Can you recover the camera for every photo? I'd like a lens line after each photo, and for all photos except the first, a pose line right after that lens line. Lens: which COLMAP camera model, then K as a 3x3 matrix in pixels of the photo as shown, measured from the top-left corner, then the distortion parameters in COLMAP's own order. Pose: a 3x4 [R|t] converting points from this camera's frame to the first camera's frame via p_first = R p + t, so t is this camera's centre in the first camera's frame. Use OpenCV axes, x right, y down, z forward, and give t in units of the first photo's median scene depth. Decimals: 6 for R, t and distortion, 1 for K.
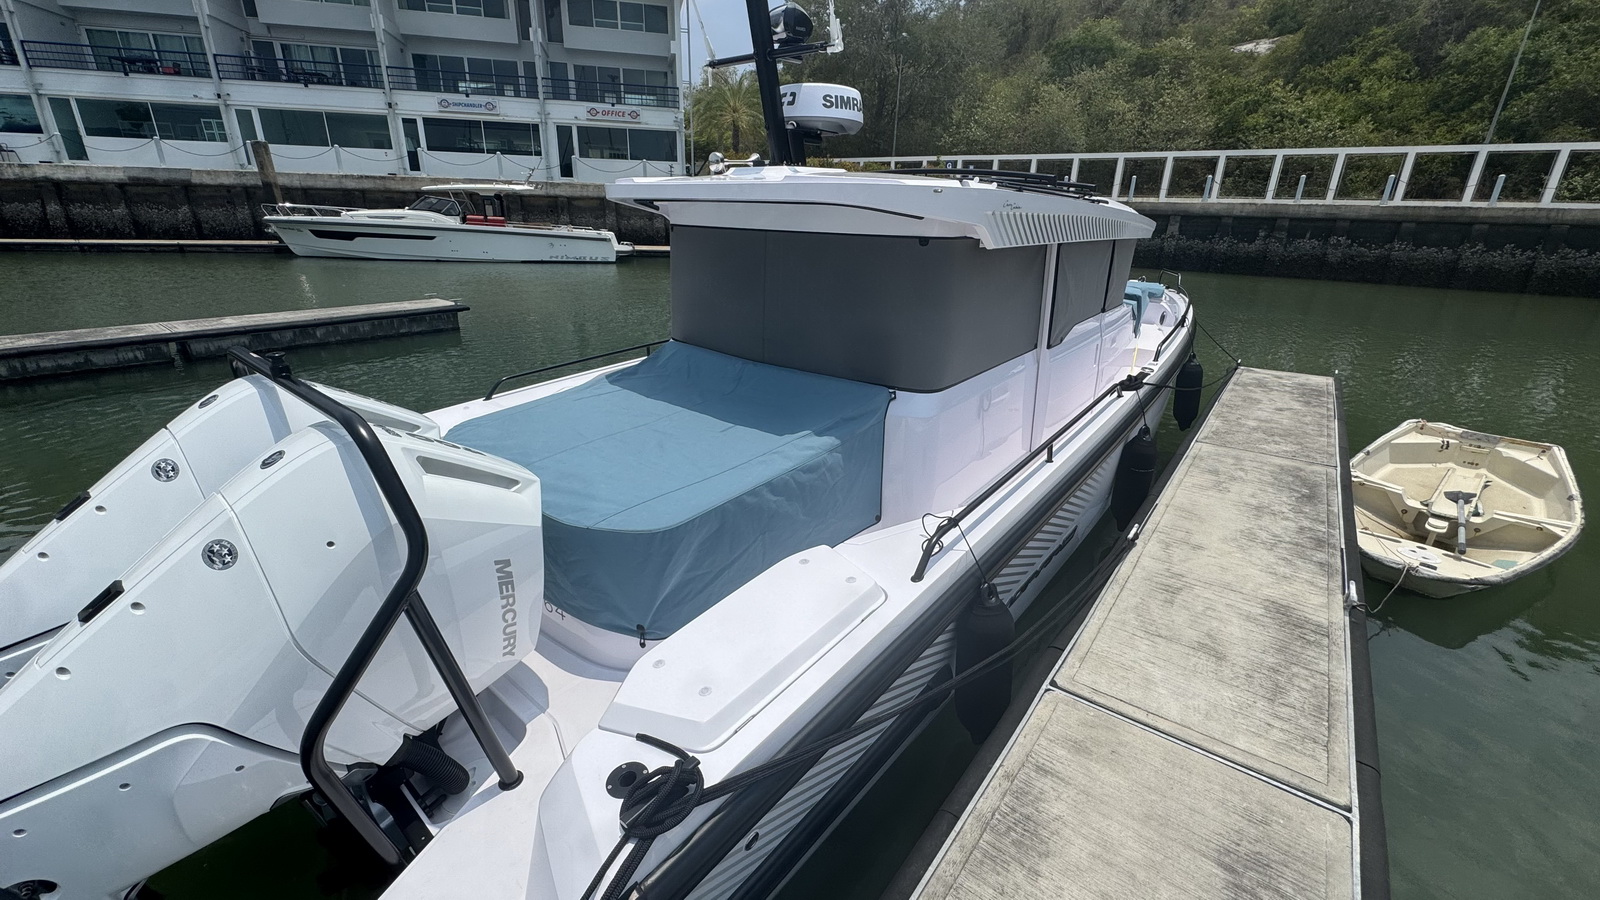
lens RADIAL K [[634.8, 0, 799.7], [0, 634.8, 447.3], [0, 0, 1]] dist [-0.000685, -0.000635]
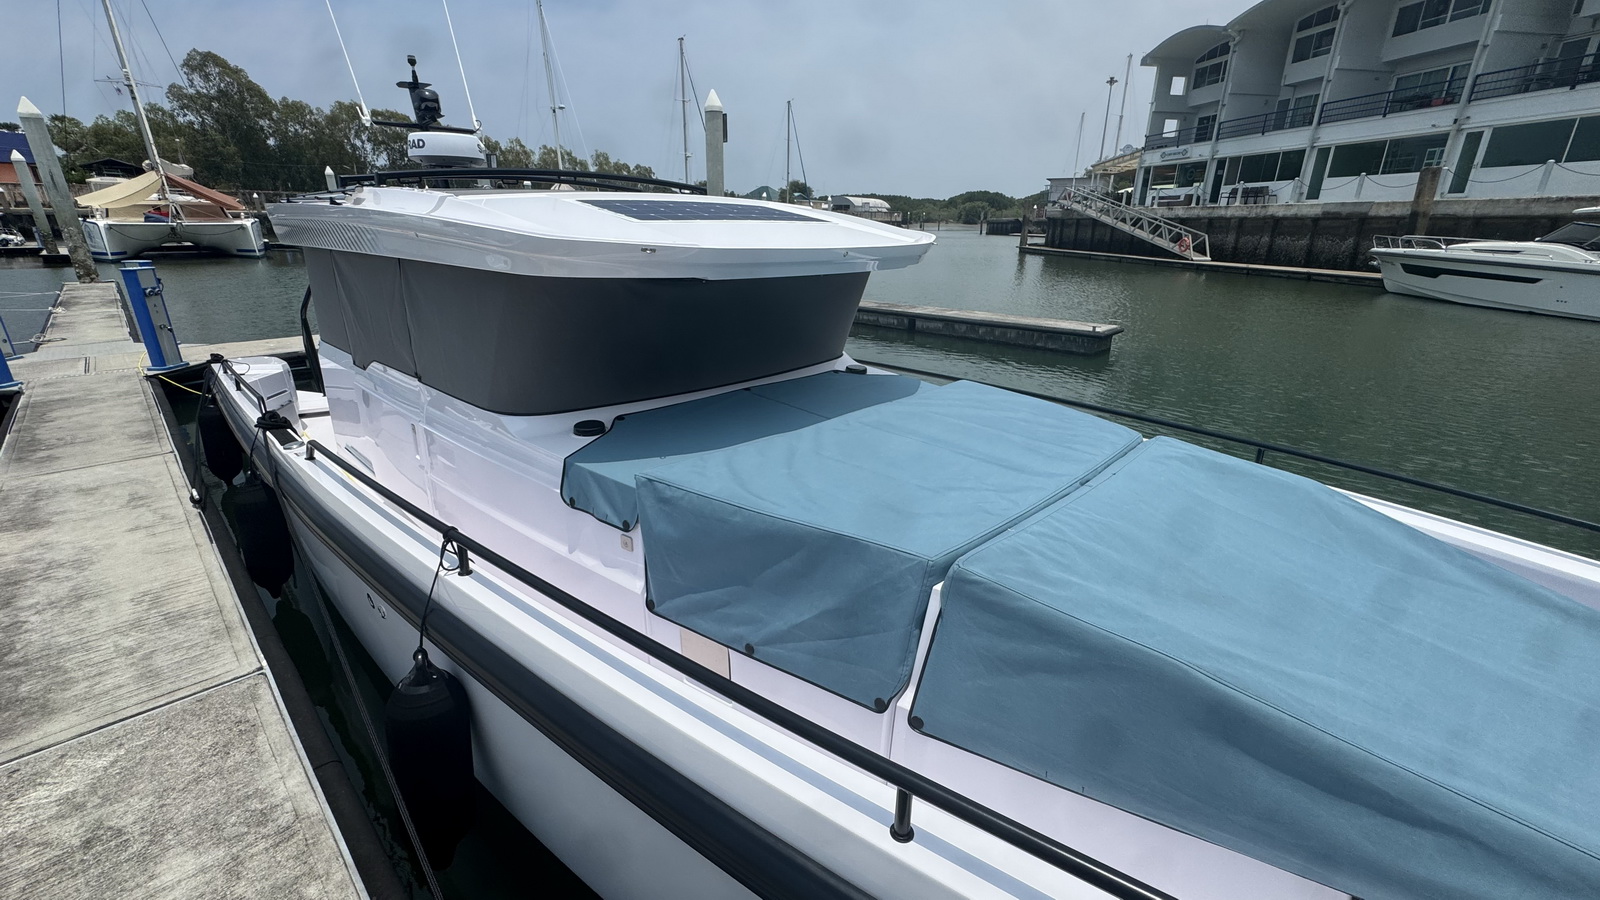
lens RADIAL K [[634.8, 0, 799.7], [0, 634.8, 447.3], [0, 0, 1]] dist [-0.000685, -0.000635]
pose [[-0.086216, 0.309699, -0.946918, 0.211363], [-0.357286, 0.877624, 0.319567, -0.098477], [0.930007, 0.365872, 0.034986, 0.276078]]
